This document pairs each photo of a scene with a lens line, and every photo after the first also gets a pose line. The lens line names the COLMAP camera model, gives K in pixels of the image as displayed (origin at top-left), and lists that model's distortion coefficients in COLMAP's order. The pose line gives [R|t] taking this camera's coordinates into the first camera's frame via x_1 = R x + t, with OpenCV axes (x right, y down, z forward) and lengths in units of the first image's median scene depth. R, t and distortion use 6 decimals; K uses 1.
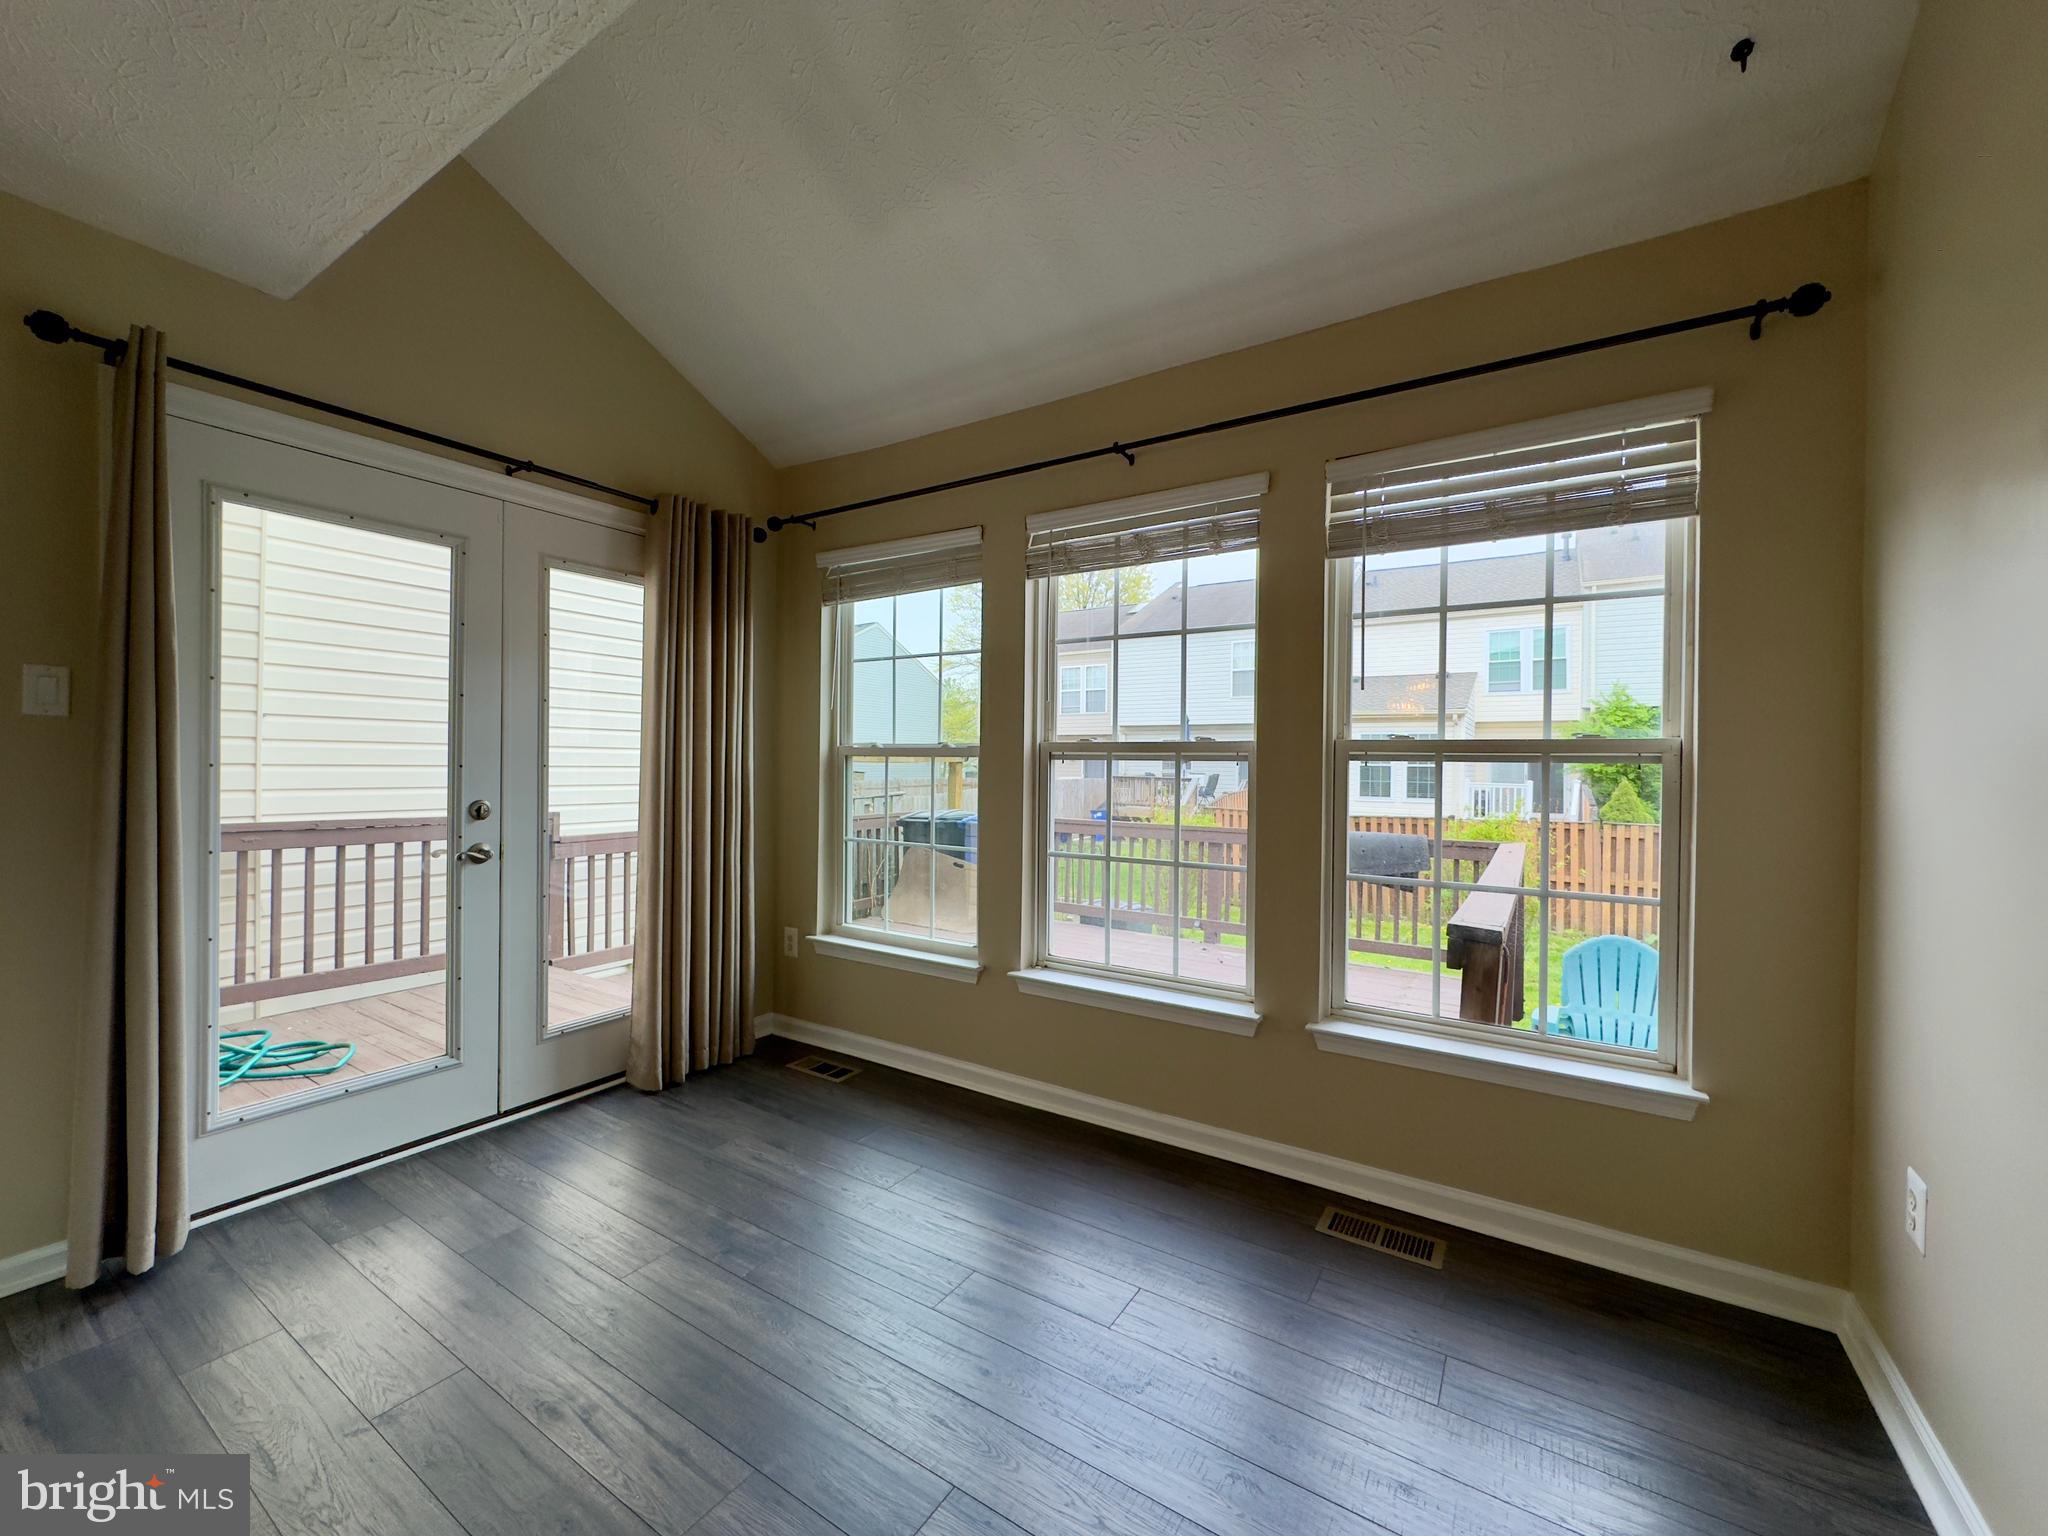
lens RADIAL K [[815.2, 0, 1017.6], [0, 815.2, 752.8], [0, 0, 1]] dist [-0.001331, -0.000001]
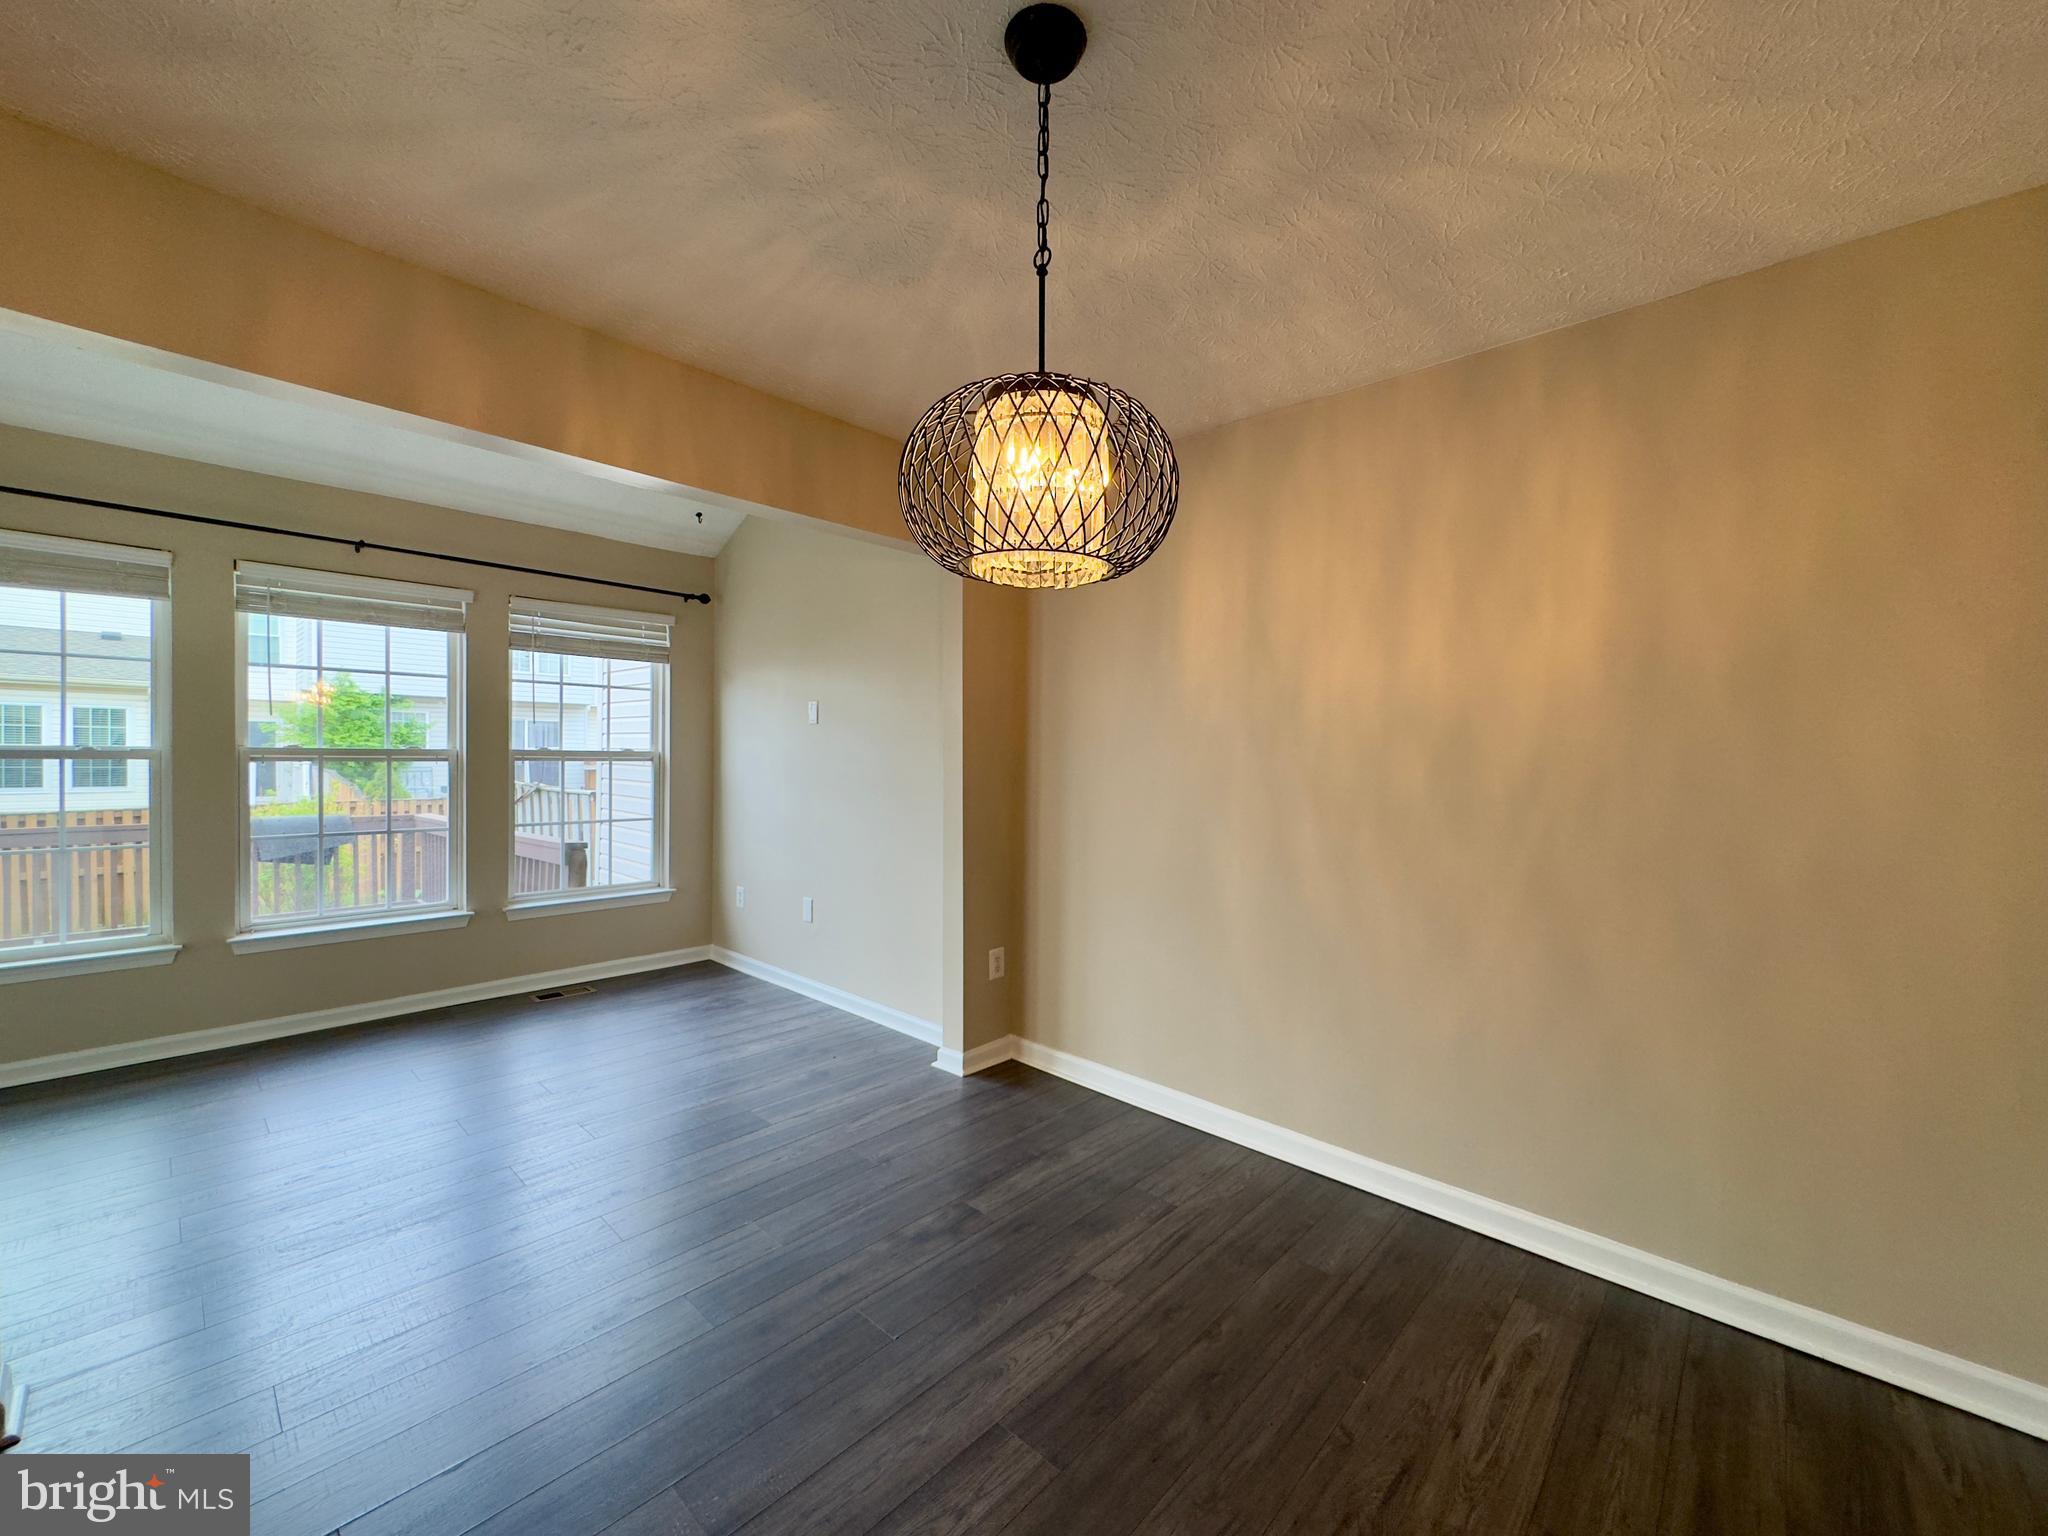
lens RADIAL K [[815.2, 0, 1018.4], [0, 815.2, 764.6], [0, 0, 1]] dist [-0.001331, -0.000001]
pose [[0.175285, -0.006632, 0.984495, -1.230836], [-0.007852, 0.999936, 0.008134, -0.008393], [-0.984486, -0.009156, 0.175222, -0.435771]]
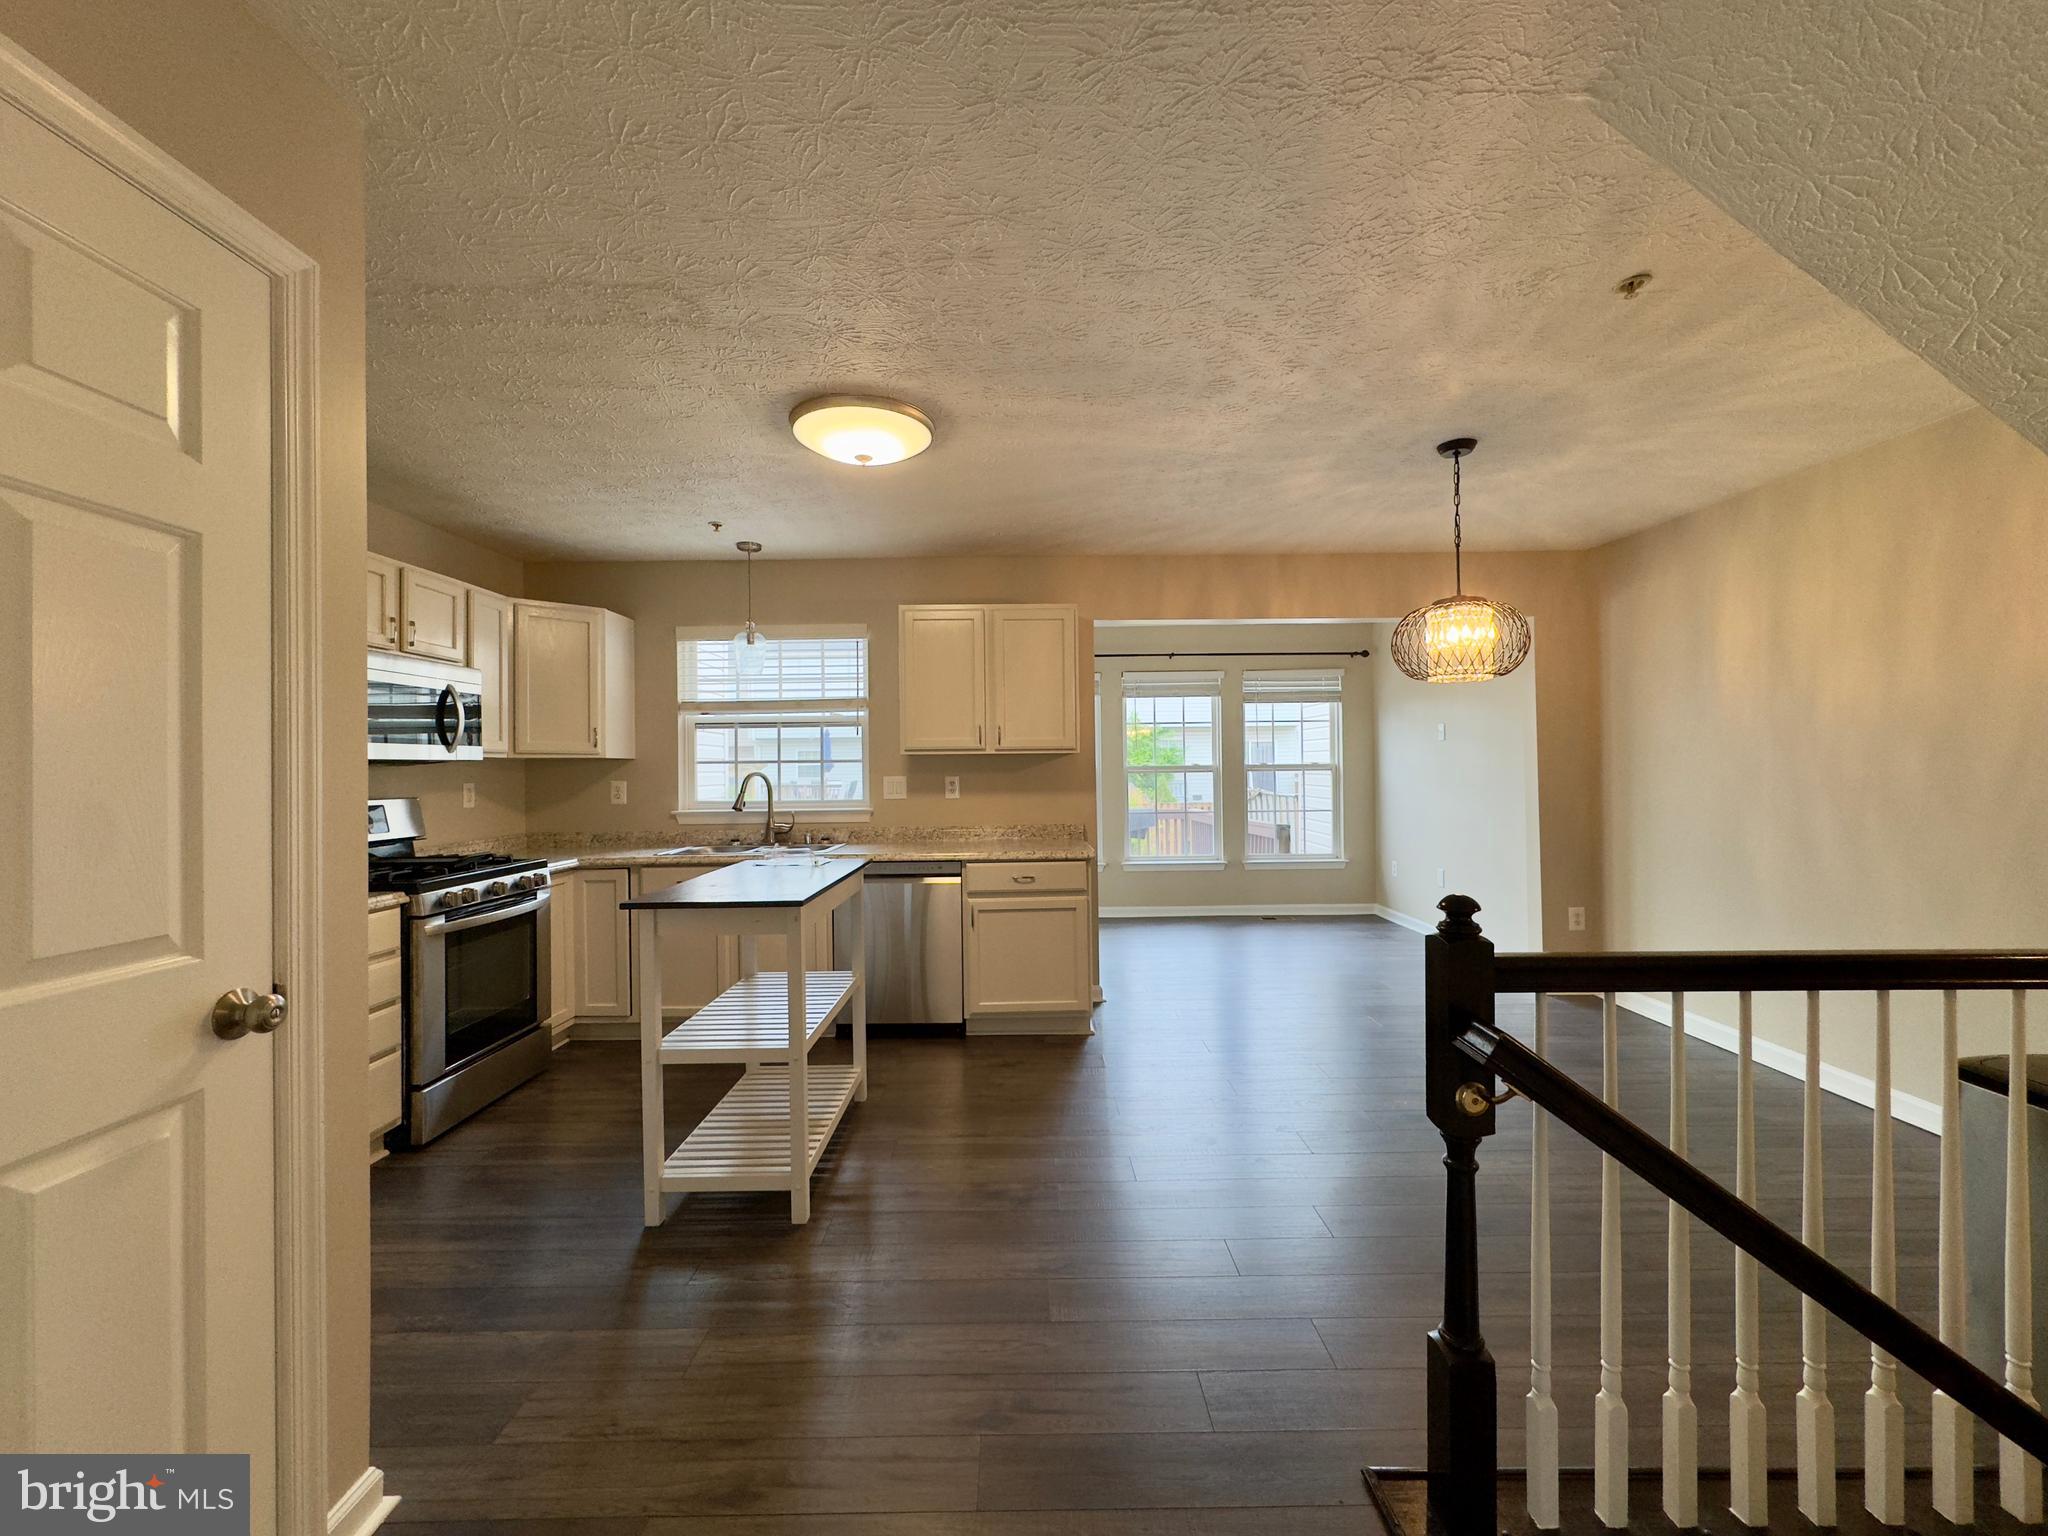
lens RADIAL K [[815.2, 0, 1021.6], [0, 815.2, 770.3], [0, 0, 1]] dist [-0.001331, -0.000001]
pose [[0.837654, -0.008819, 0.546130, -1.960682], [0.012132, 0.999923, -0.002460, 0.000629], [-0.546067, 0.008687, 0.837697, -1.058370]]
